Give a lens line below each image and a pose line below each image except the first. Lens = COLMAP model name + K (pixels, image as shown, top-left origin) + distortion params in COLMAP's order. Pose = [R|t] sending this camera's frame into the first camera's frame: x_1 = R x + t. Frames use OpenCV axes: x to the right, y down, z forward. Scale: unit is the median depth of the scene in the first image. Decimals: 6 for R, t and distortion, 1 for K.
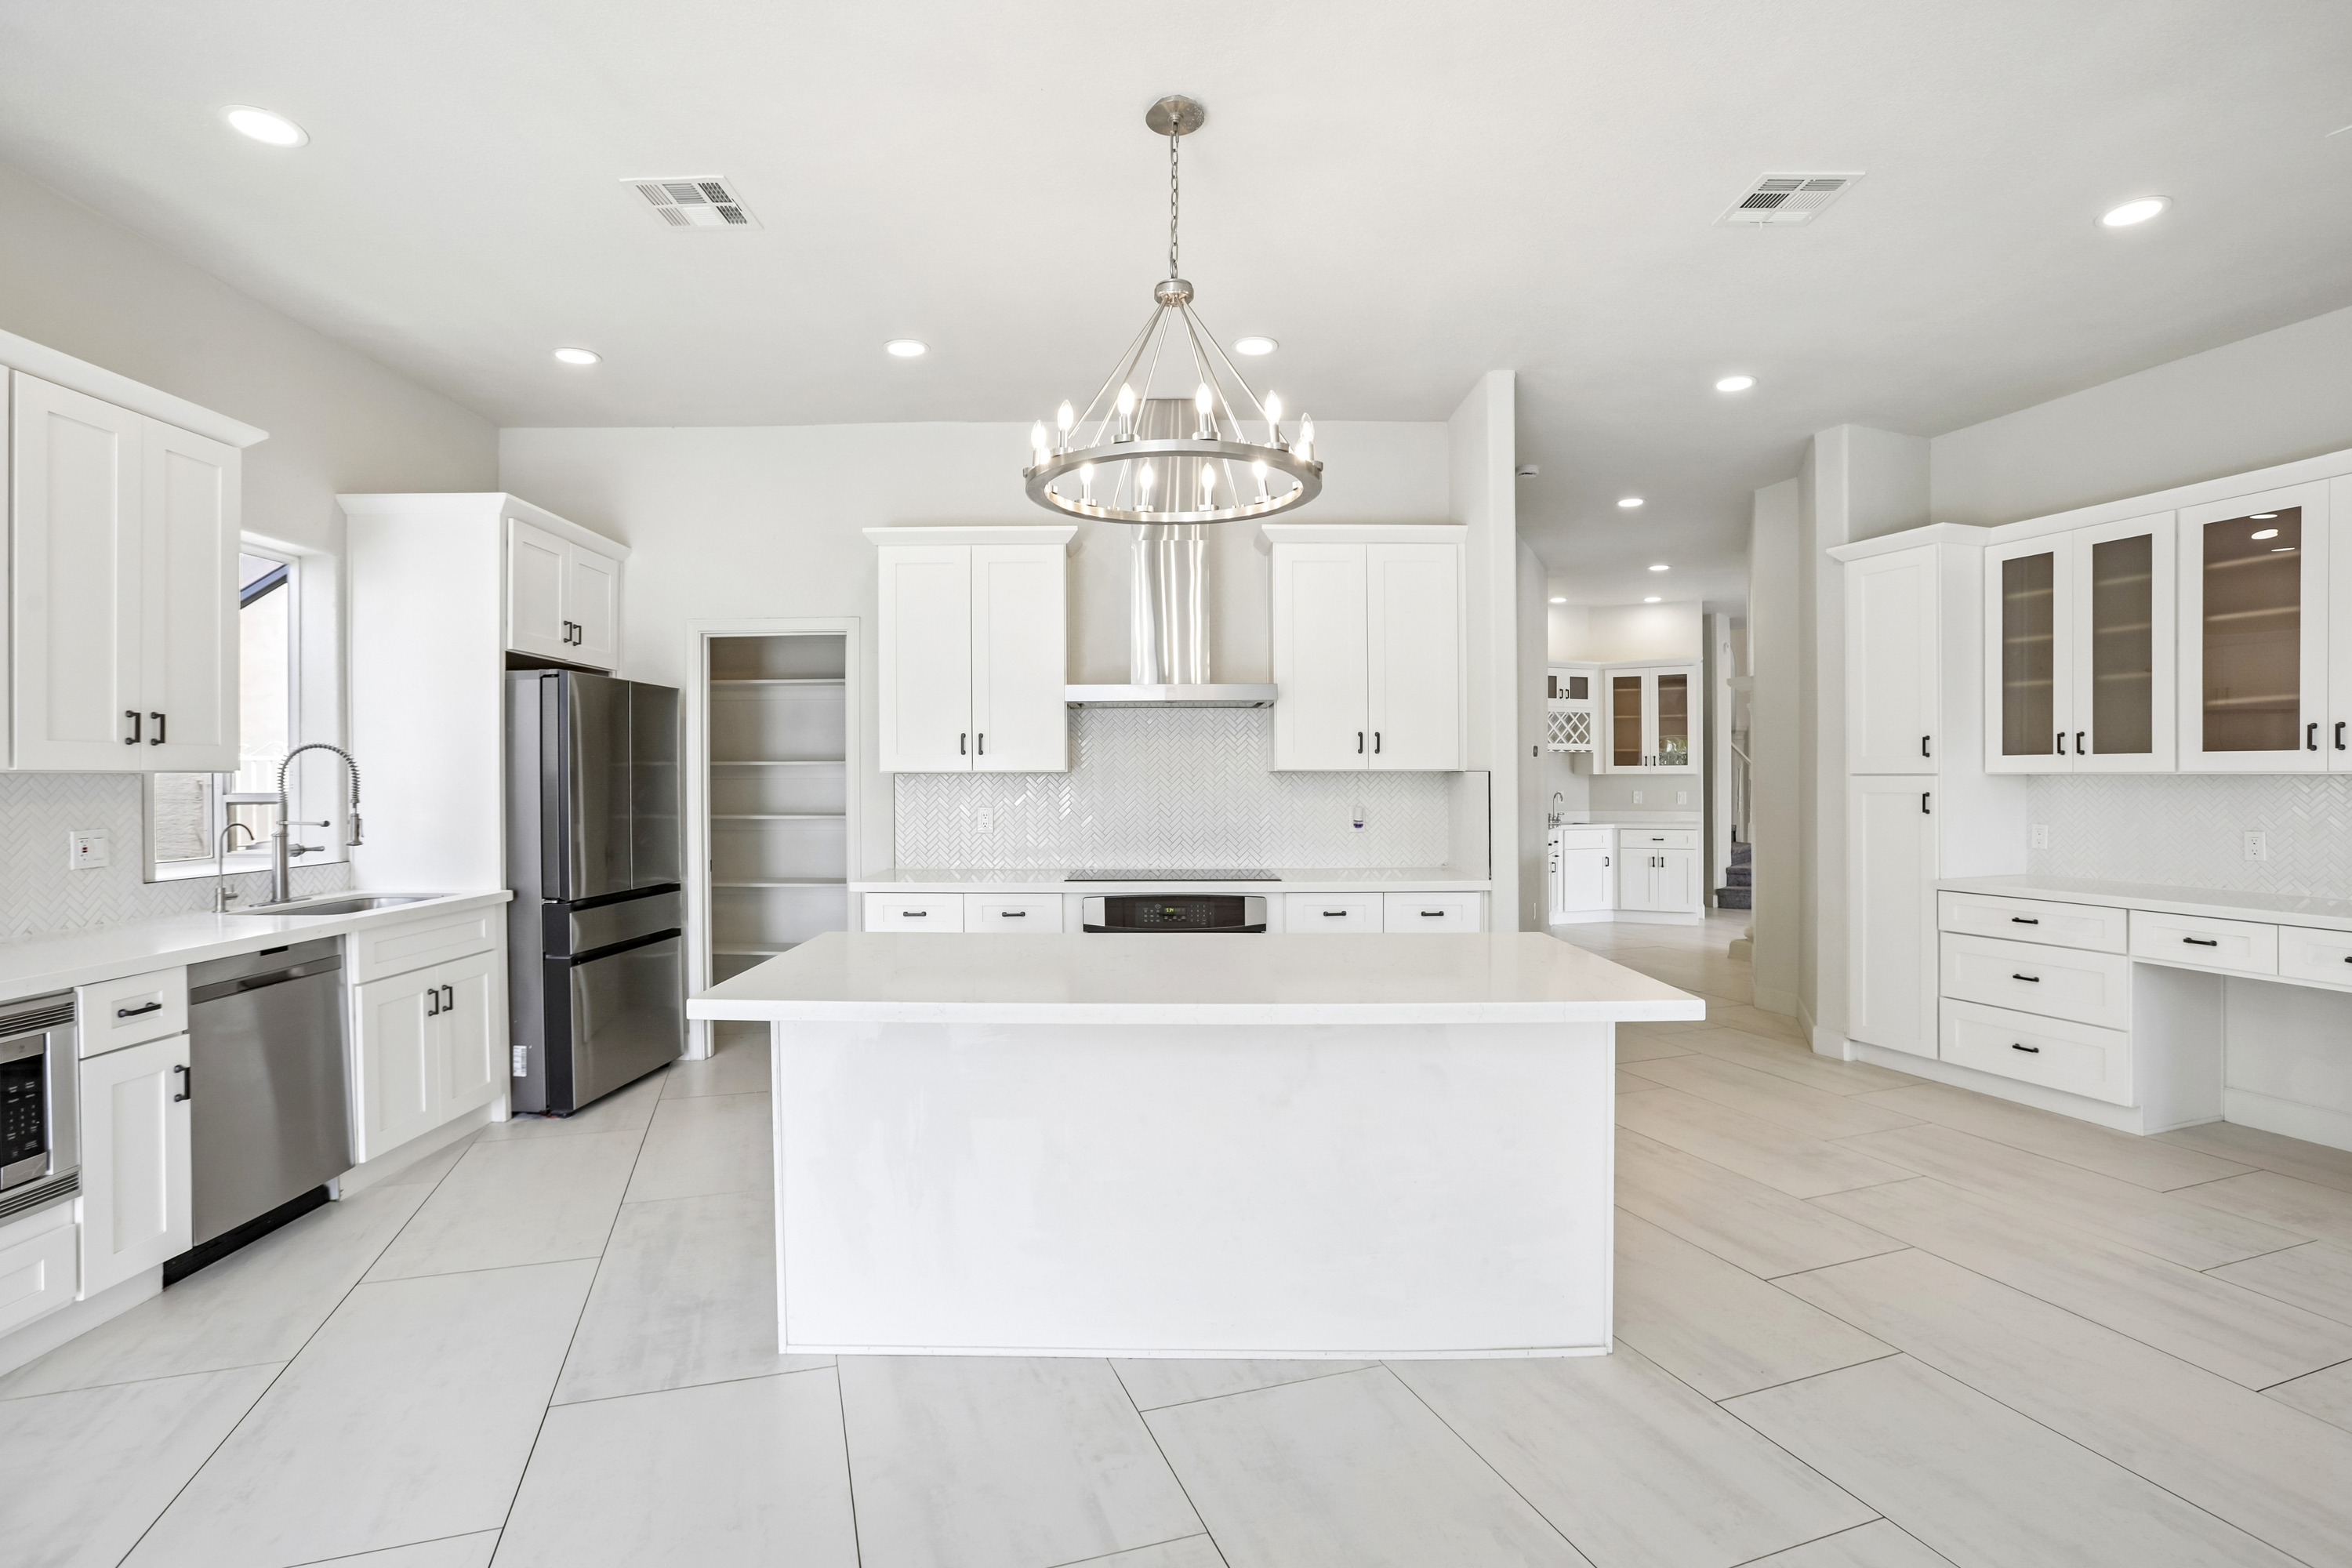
lens RADIAL K [[1097.9, 0, 1149.0], [0, 1097.9, 794.7], [0, 0, 1]] dist [-0.049102, 0.010673]
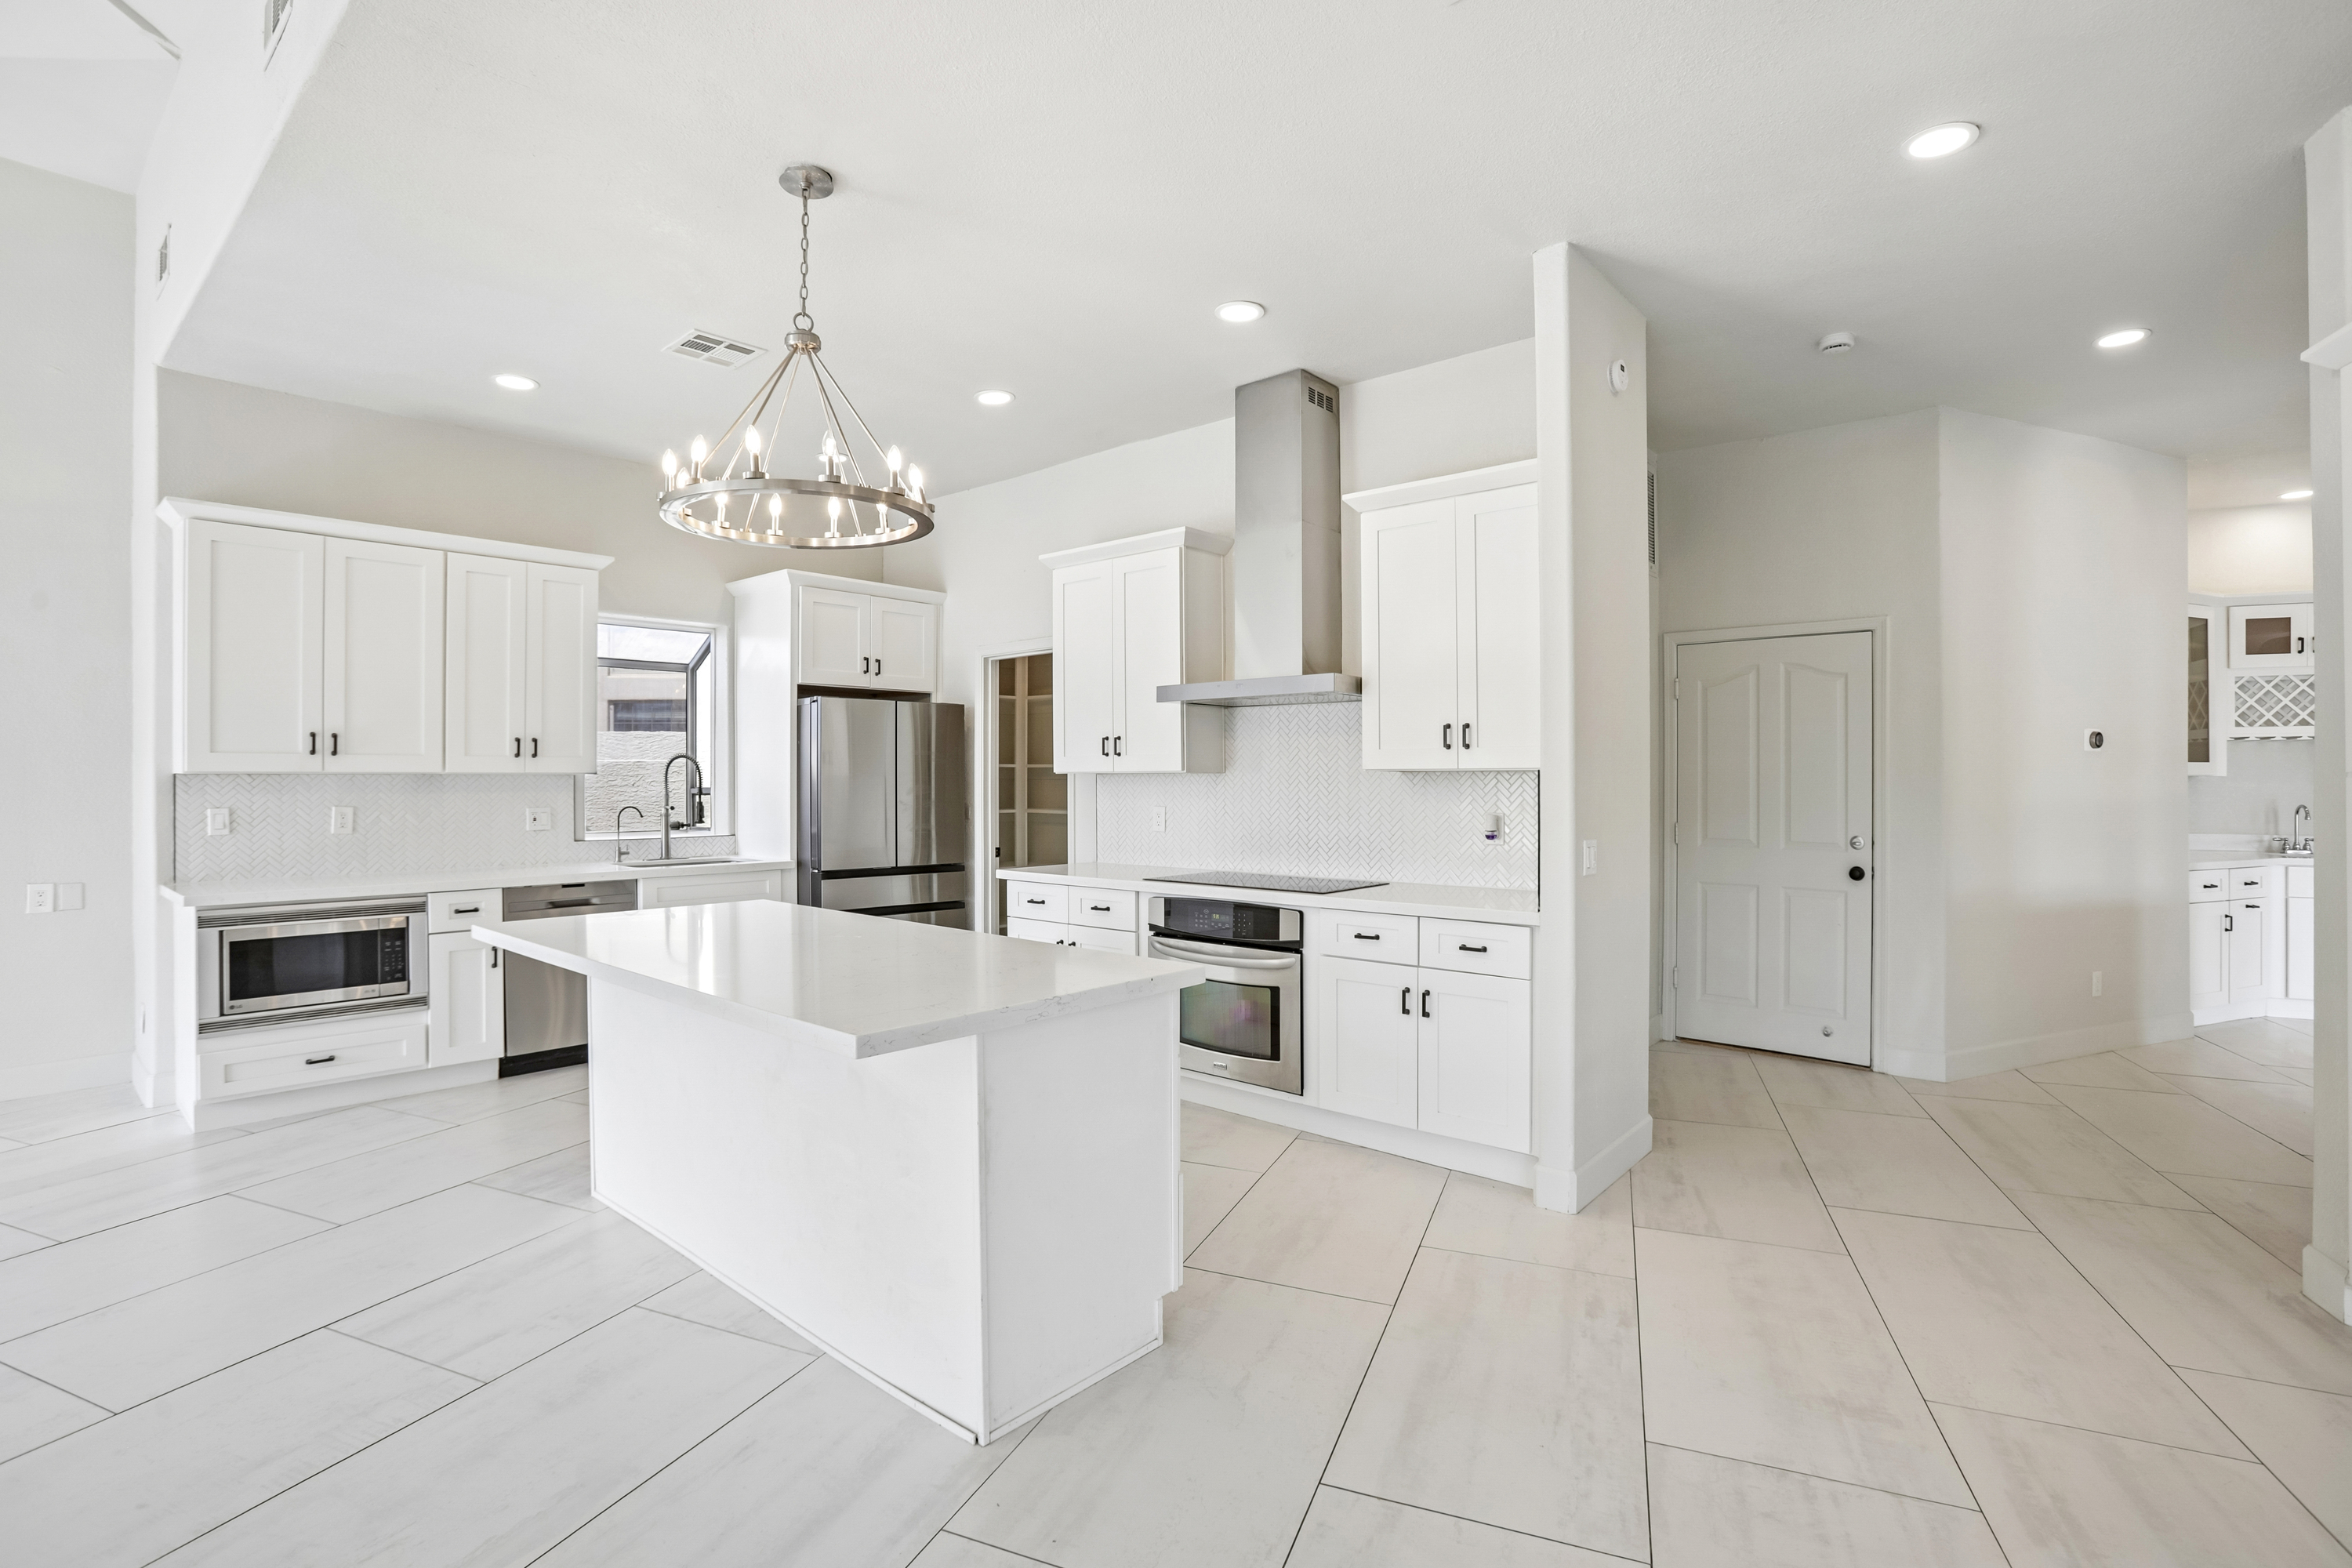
lens RADIAL K [[1097.9, 0, 1131.7], [0, 1097.9, 795.8], [0, 0, 1]] dist [-0.049102, 0.010673]
pose [[0.741472, 0.012523, -0.670867, 0.633258], [-0.012706, 0.999909, 0.004623, -0.004323], [0.670864, 0.005096, 0.741563, 0.252824]]
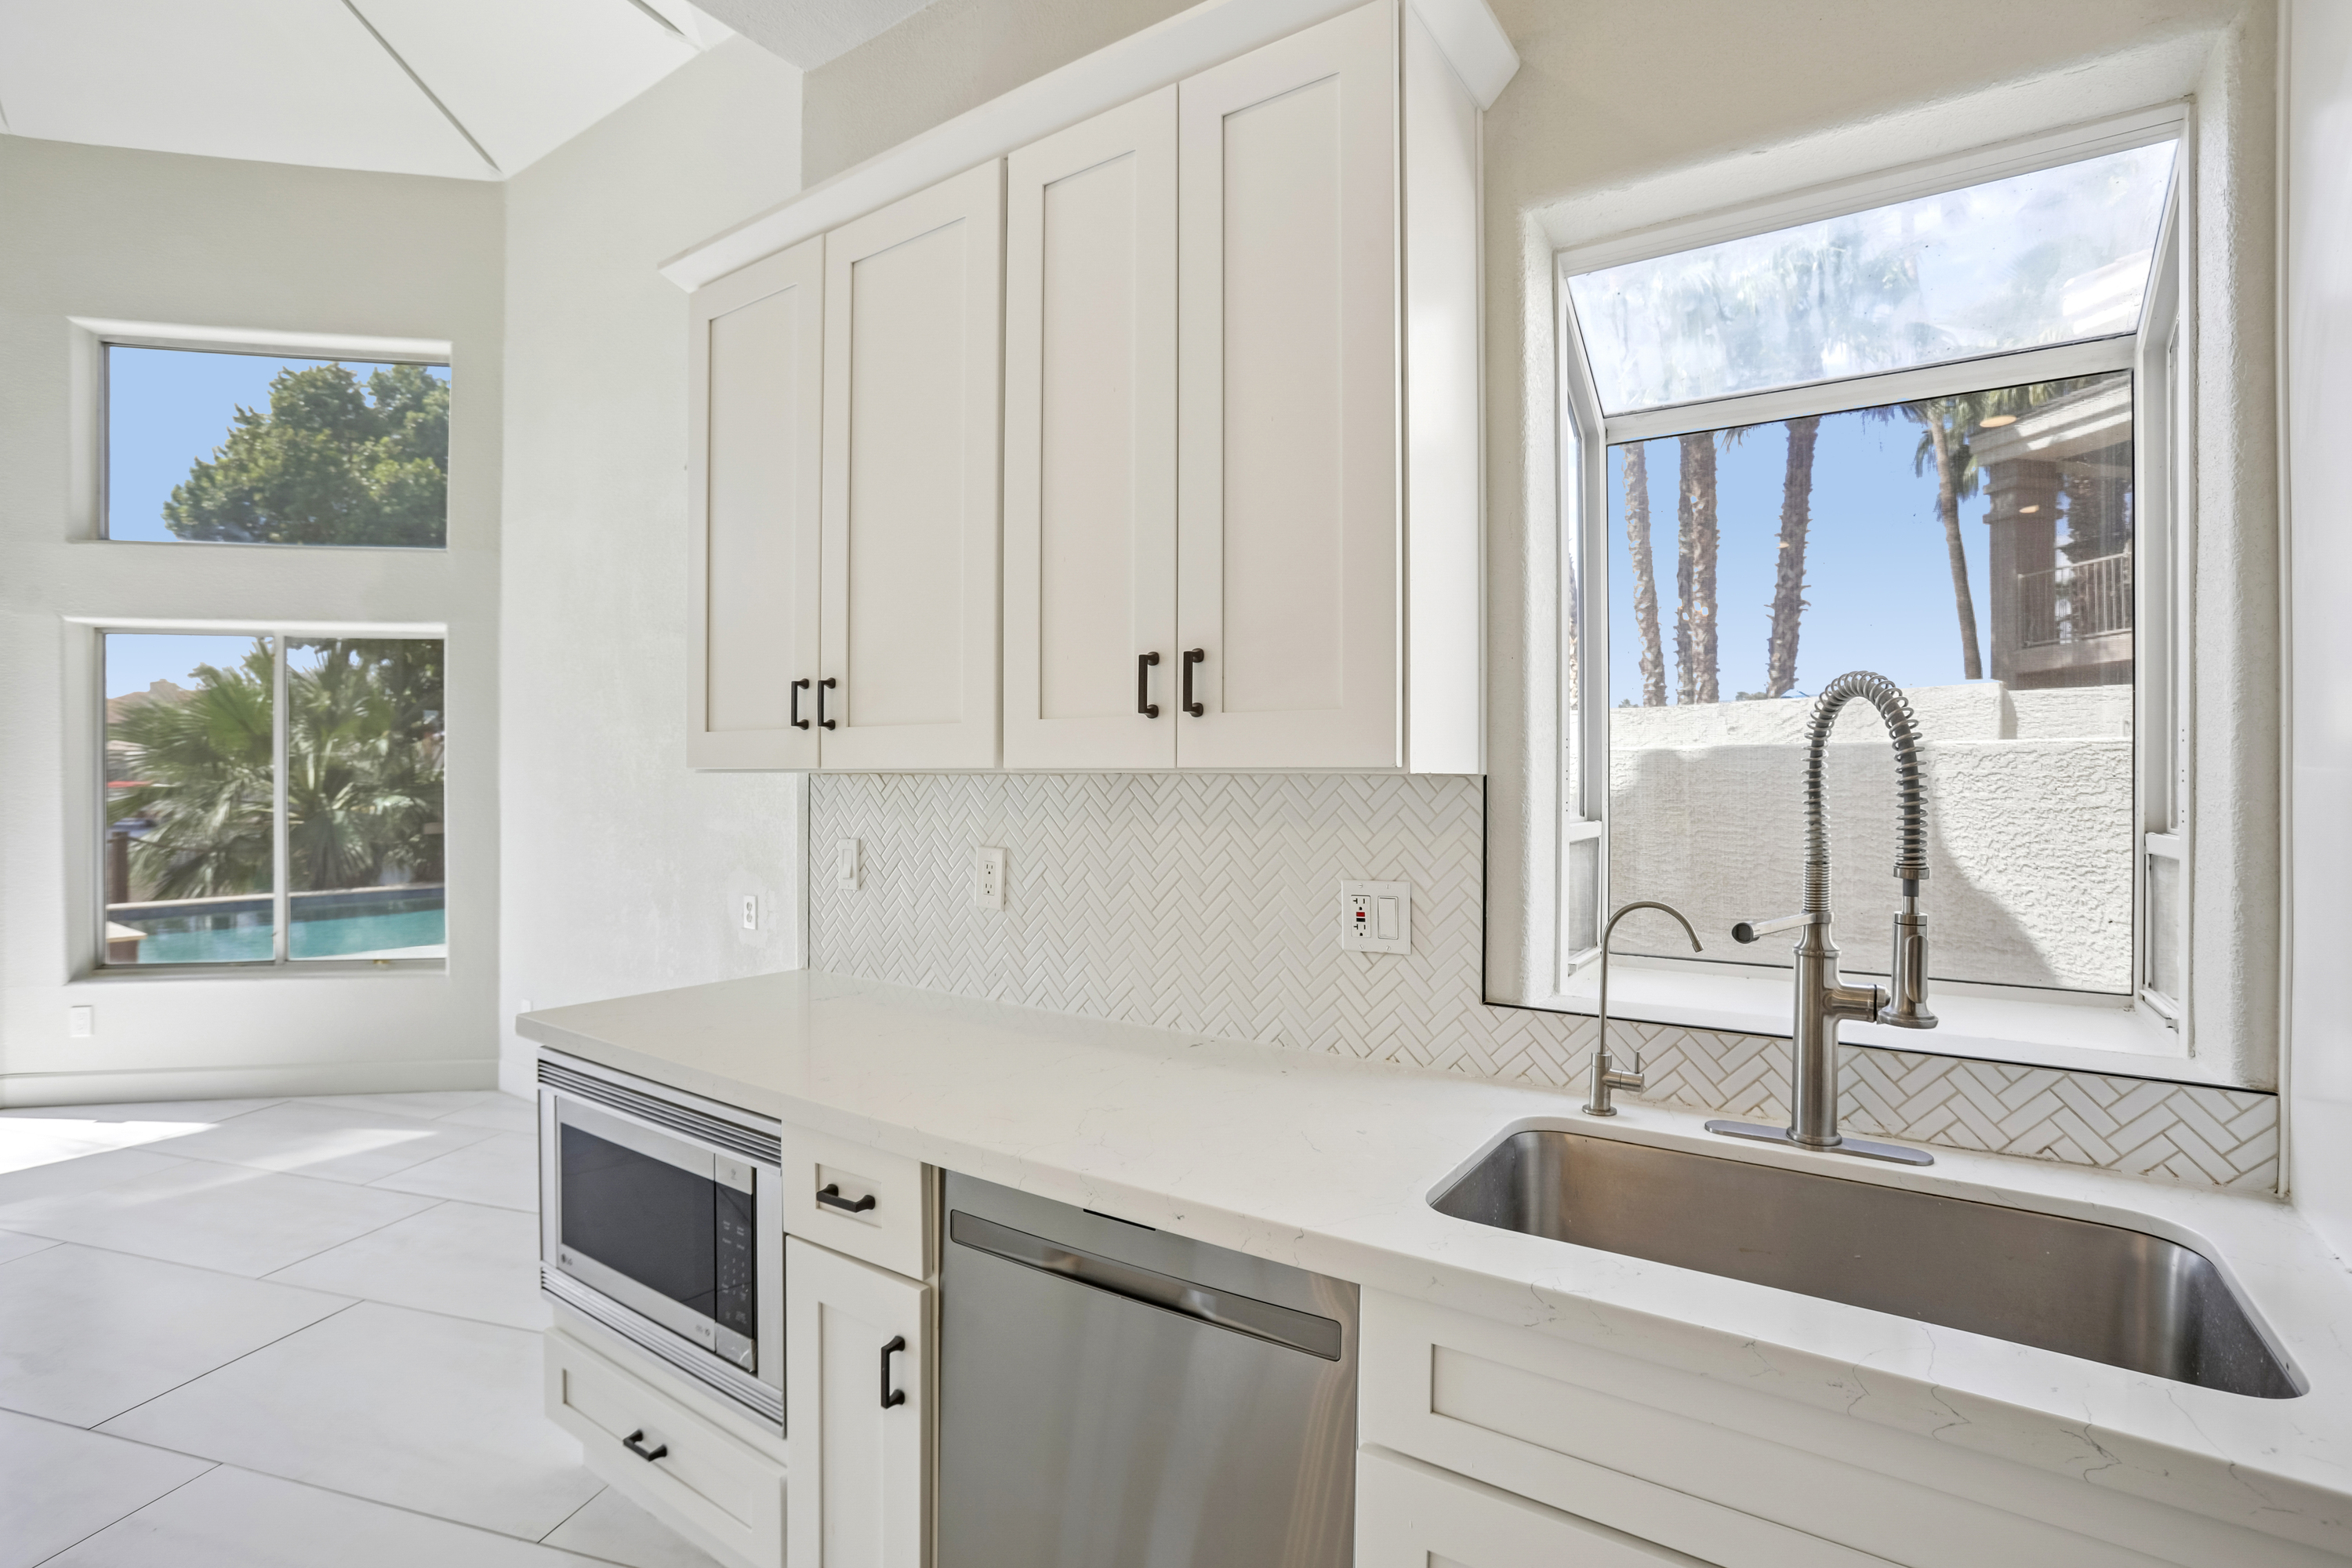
lens RADIAL K [[1097.9, 0, 1174.4], [0, 1097.9, 791.4], [0, 0, 1]] dist [-0.049102, 0.010673]
pose [[-0.545848, 0.003126, -0.837879, -0.348159], [-0.020918, 0.999631, 0.017357, -0.014370], [0.837623, 0.027001, -0.545581, 0.883673]]
